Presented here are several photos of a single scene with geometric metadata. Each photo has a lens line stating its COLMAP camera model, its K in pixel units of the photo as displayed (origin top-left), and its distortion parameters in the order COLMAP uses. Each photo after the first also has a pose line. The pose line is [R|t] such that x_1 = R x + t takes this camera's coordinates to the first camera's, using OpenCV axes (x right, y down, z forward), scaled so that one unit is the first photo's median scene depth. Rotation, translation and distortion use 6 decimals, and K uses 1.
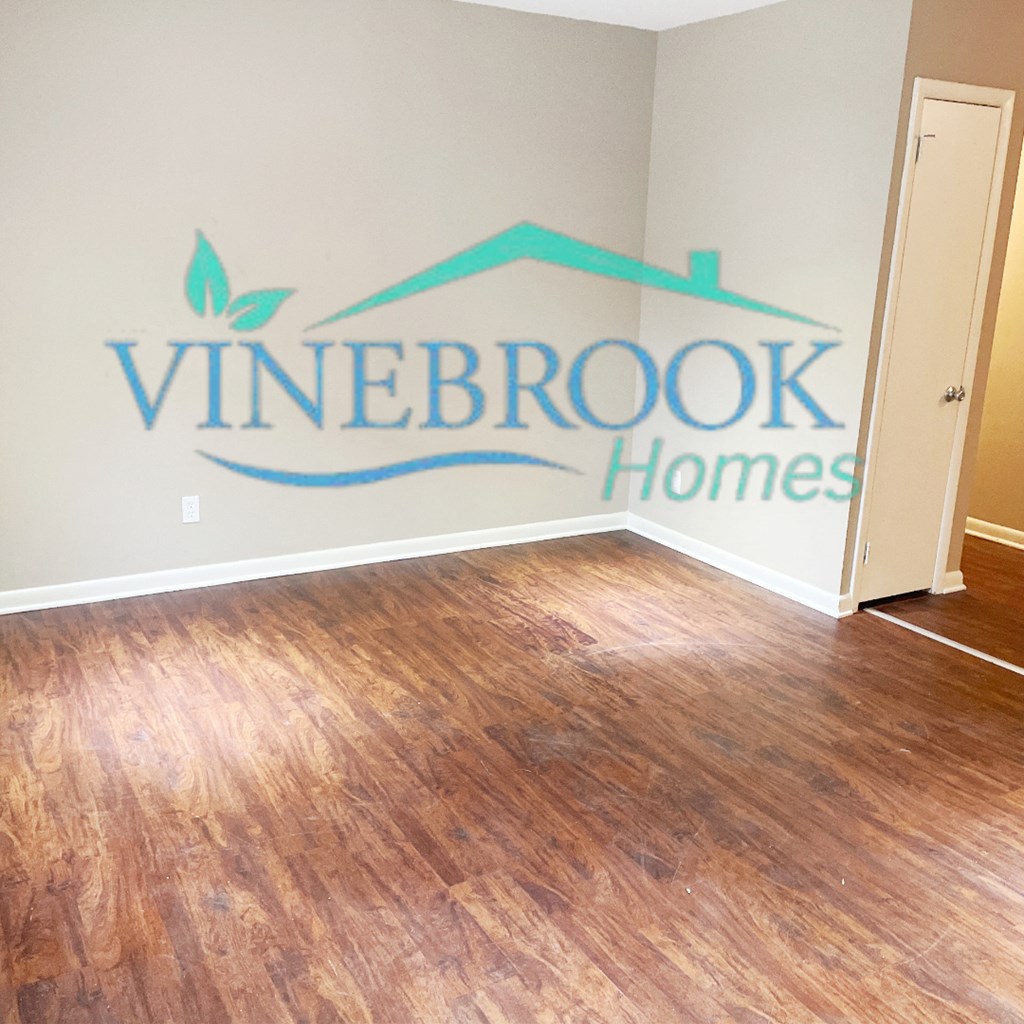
lens RADIAL K [[1034.8, 0, 518.4], [0, 1034.8, 511.4], [0, 0, 1]] dist [0.101843, -0.138500]
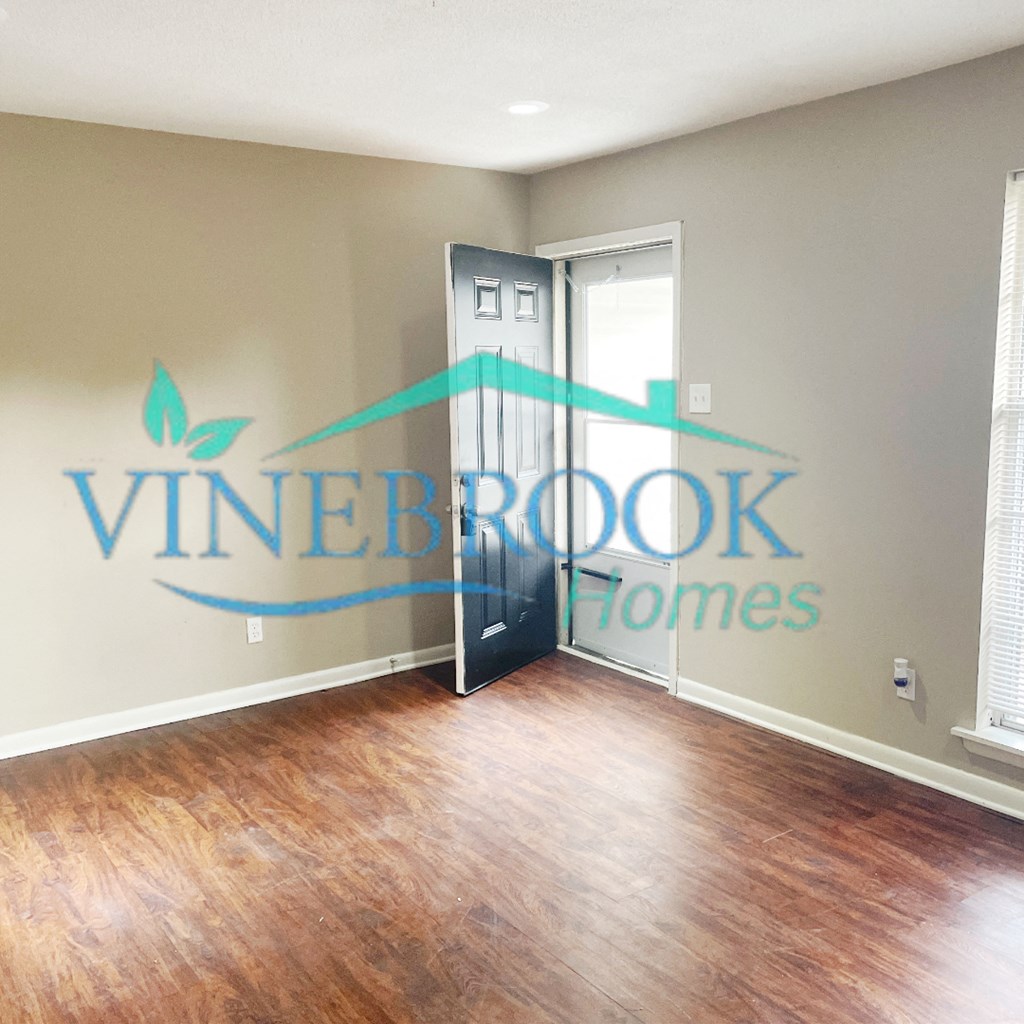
lens RADIAL K [[1034.8, 0, 518.4], [0, 1034.8, 511.4], [0, 0, 1]] dist [0.101843, -0.138500]
pose [[-0.995355, -0.001320, -0.096263, 0.145355], [-0.038494, 0.921953, 0.385383, -0.354198], [0.088241, 0.387299, -0.917722, 1.332932]]
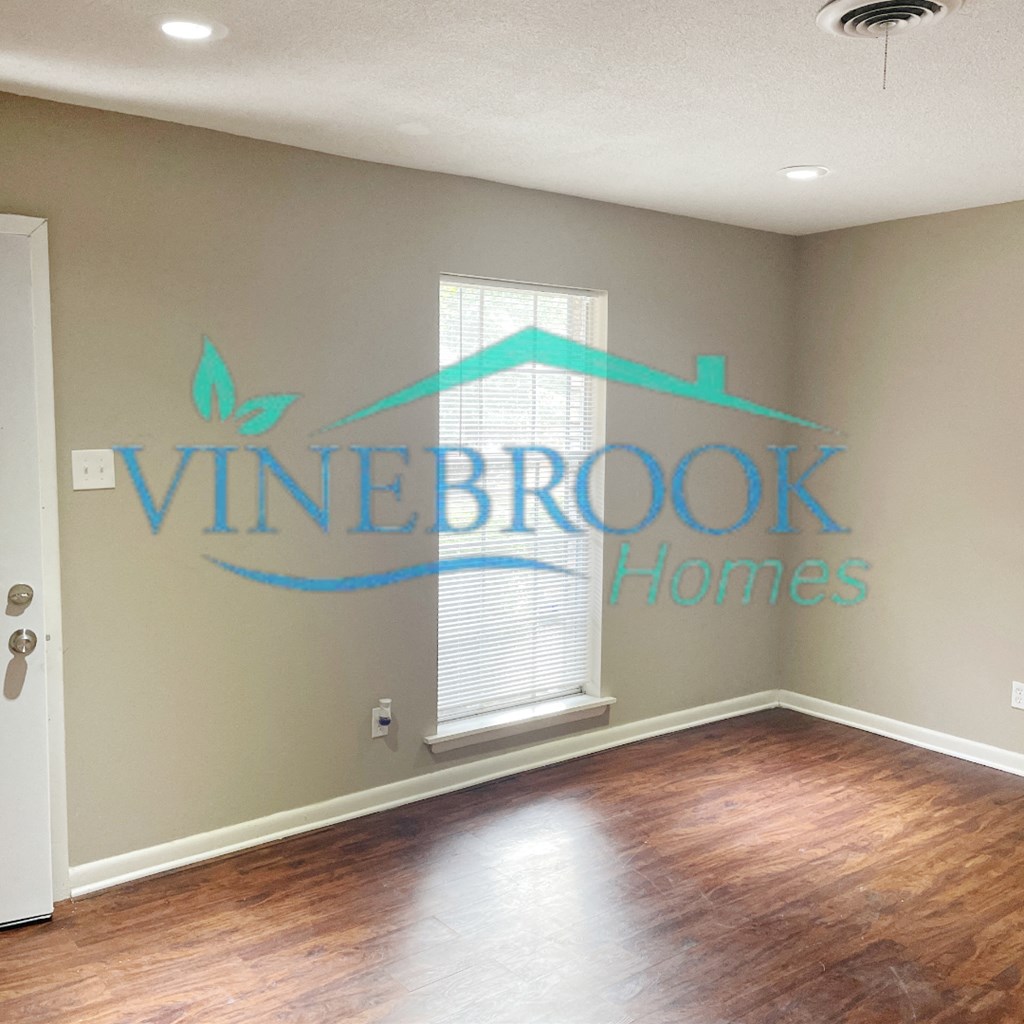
lens RADIAL K [[1034.8, 0, 518.4], [0, 1034.8, 511.4], [0, 0, 1]] dist [0.101843, -0.138500]
pose [[0.144942, 0.077508, -0.986400, 0.759660], [-0.261075, 0.964593, 0.037433, -0.106223], [0.954375, 0.252099, 0.160045, 0.382872]]
